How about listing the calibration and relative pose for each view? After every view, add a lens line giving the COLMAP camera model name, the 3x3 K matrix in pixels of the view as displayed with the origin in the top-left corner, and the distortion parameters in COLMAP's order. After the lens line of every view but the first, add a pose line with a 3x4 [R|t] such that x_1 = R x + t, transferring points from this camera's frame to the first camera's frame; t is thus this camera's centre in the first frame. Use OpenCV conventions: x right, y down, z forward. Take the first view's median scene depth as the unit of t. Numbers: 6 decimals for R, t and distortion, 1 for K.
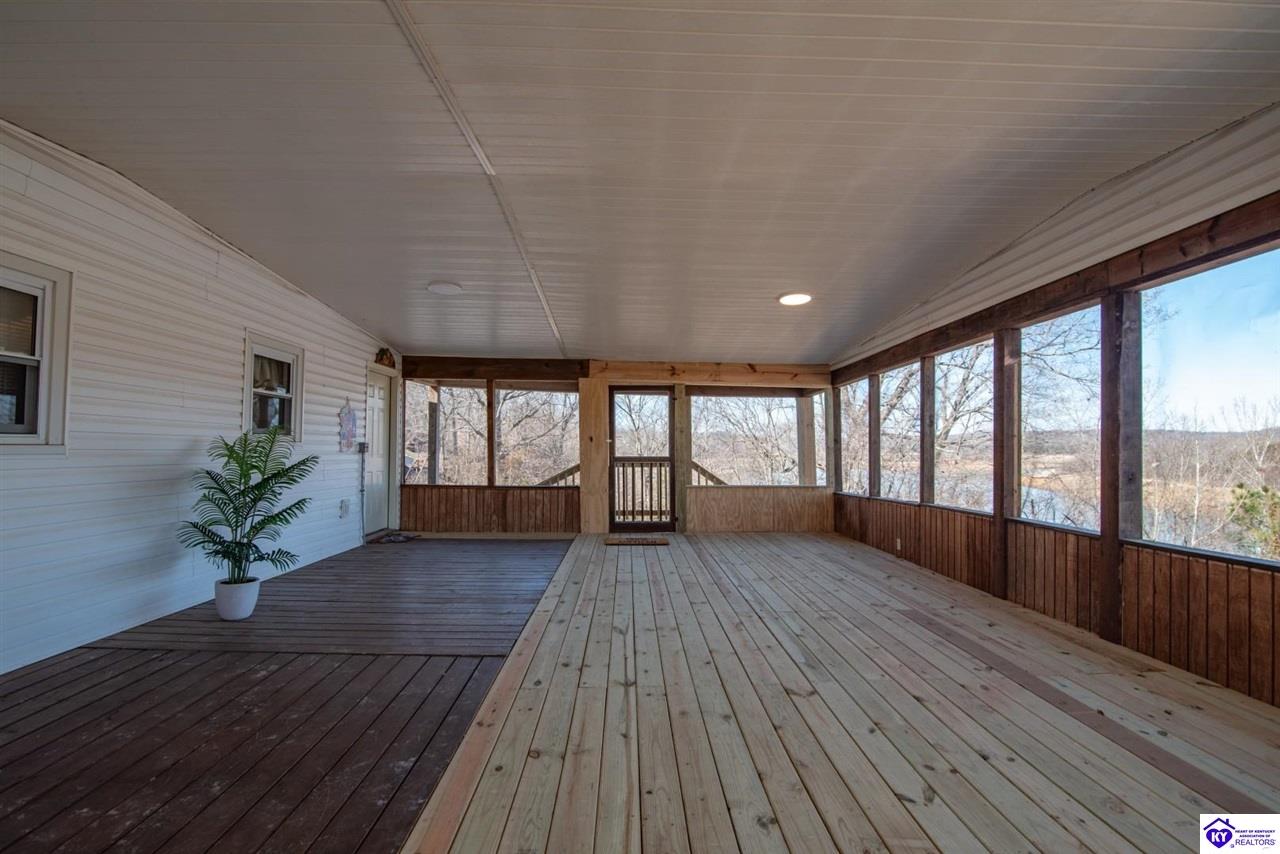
lens RADIAL K [[588.4, 0, 637.3], [0, 588.4, 431.2], [0, 0, 1]] dist [-0.018482, 0.000079]
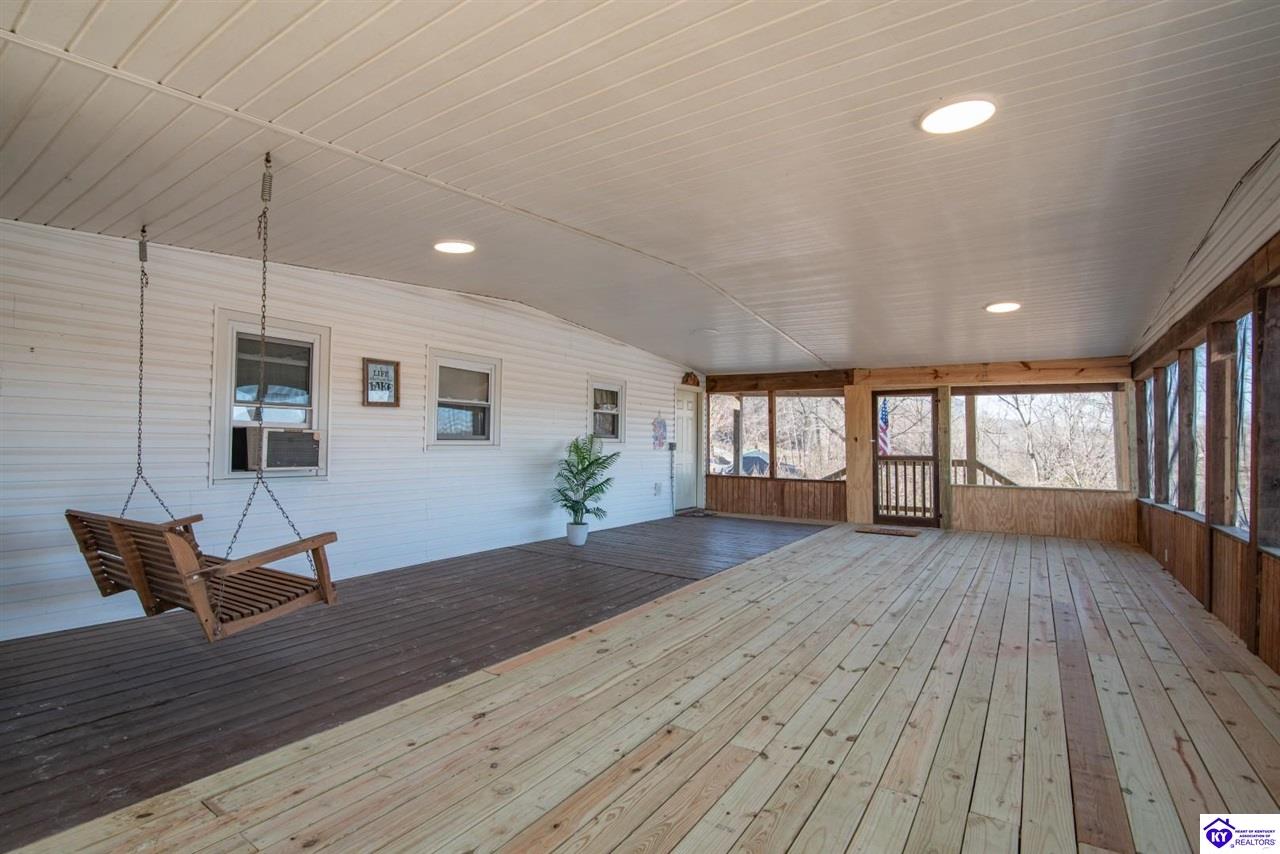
lens RADIAL K [[606.7, 0, 651.0], [0, 606.7, 427.9], [0, 0, 1]] dist [-0.015045, -0.000183]
pose [[0.822935, -0.012284, -0.568002, 0.264686], [0.012241, 0.999918, -0.003889, -0.009196], [0.568003, -0.003753, 0.823018, -0.181932]]
